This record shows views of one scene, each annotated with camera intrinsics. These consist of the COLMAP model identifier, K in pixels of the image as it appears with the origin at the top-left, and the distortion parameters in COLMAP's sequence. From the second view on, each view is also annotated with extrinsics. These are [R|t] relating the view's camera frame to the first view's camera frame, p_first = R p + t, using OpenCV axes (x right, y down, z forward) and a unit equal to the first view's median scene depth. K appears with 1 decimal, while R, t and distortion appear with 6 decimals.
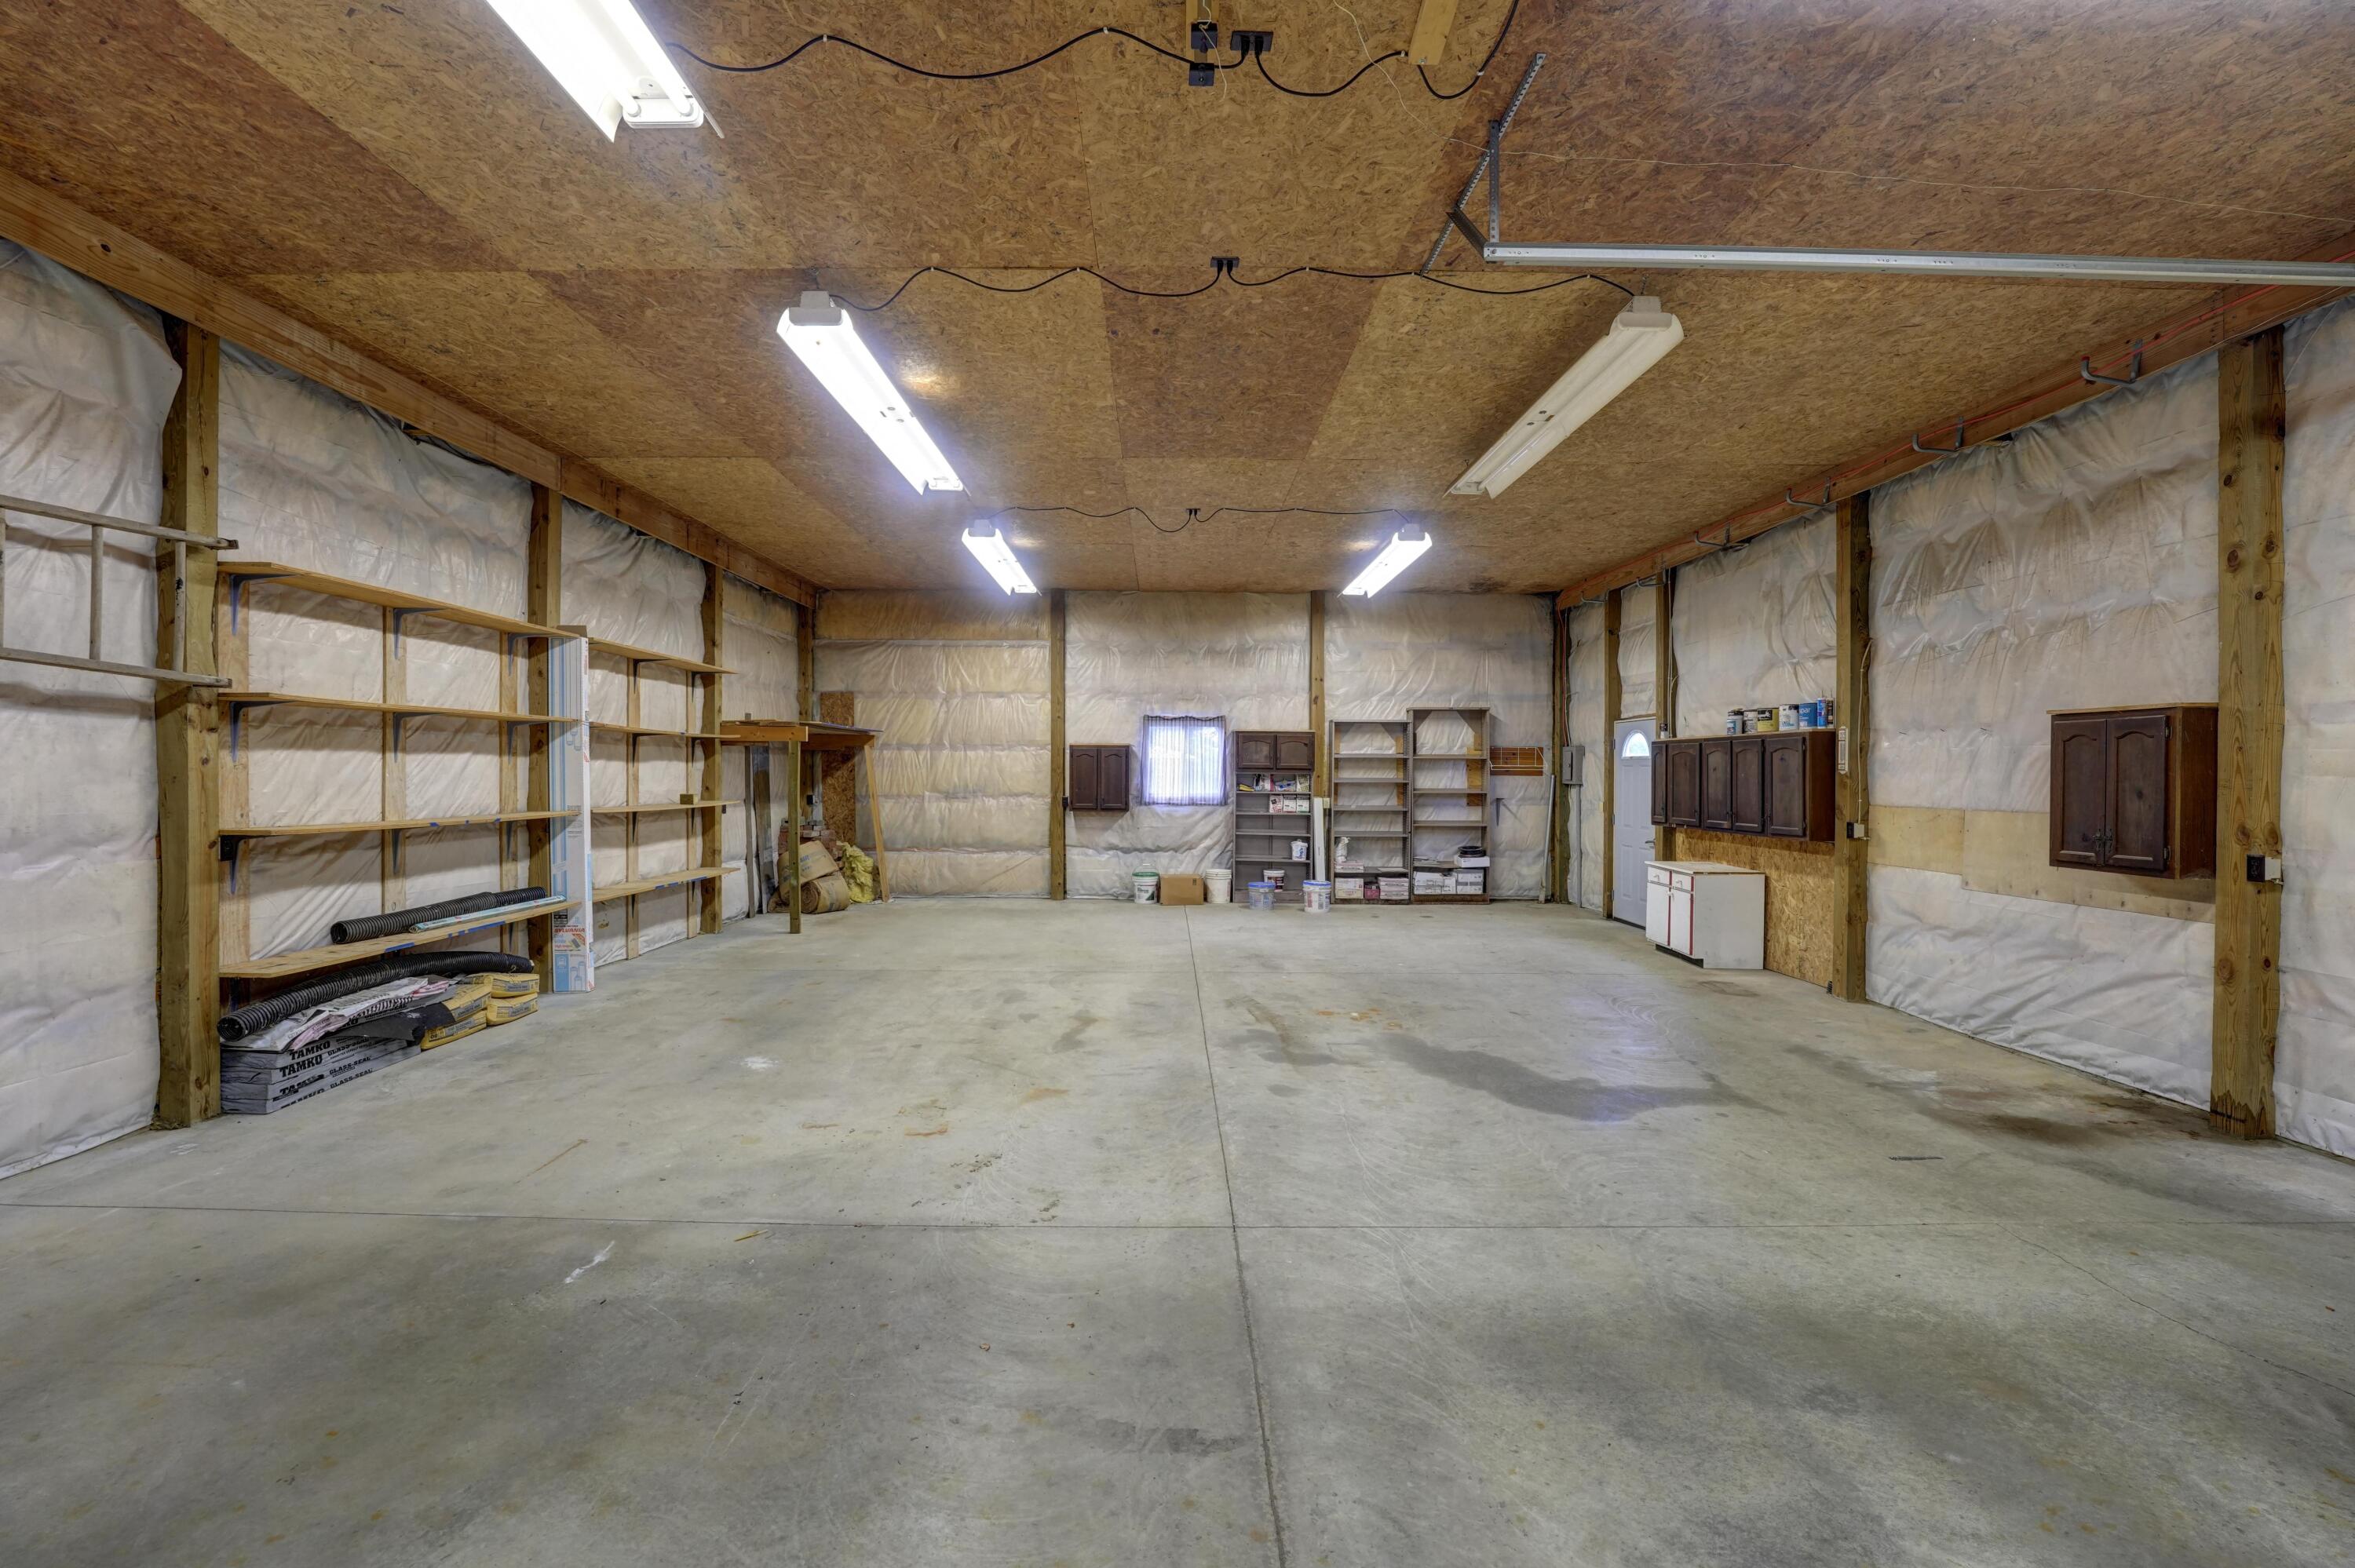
lens RADIAL K [[958.7, 0, 1173.6], [0, 958.7, 777.3], [0, 0, 1]] dist [0.000359, 0.000365]
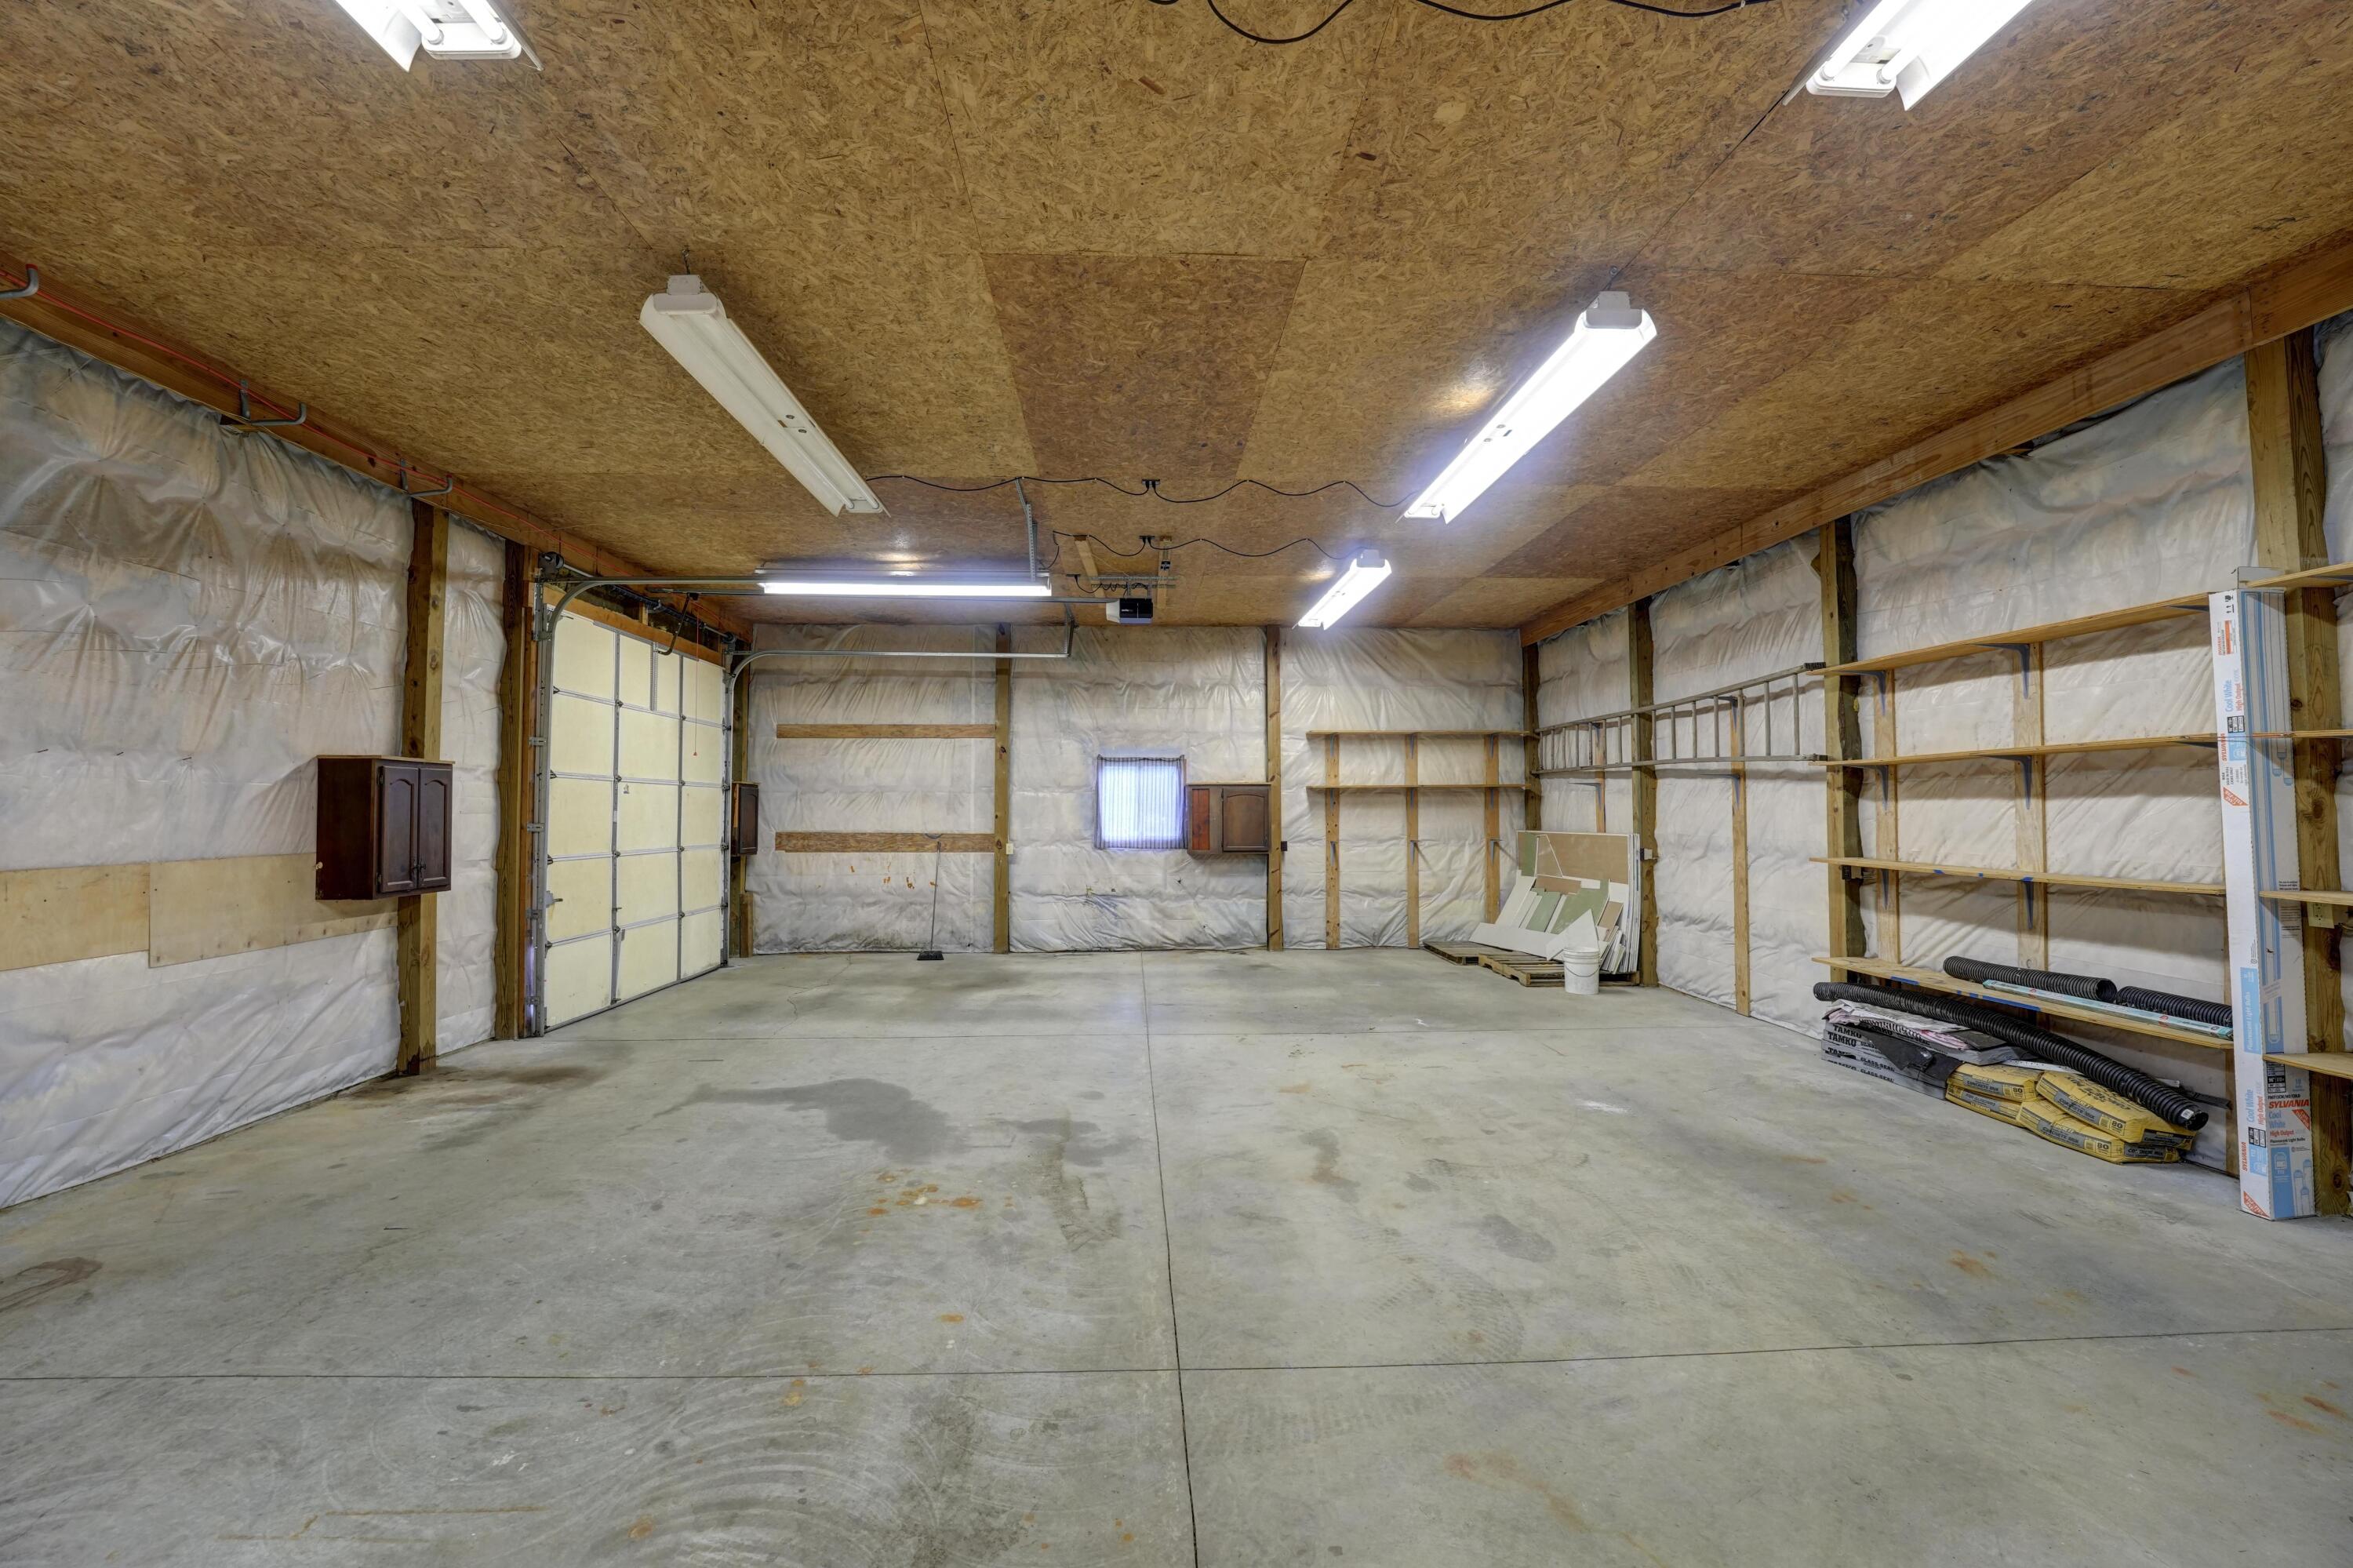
lens RADIAL K [[958.1, 0, 1167.6], [0, 958.1, 777.1], [0, 0, 1]] dist [0.000359, 0.000365]
pose [[-0.999533, -0.005201, -0.030118, 0.056018], [-0.004292, 0.999536, -0.030168, -0.015558], [0.030261, -0.030024, -0.999091, 1.990443]]
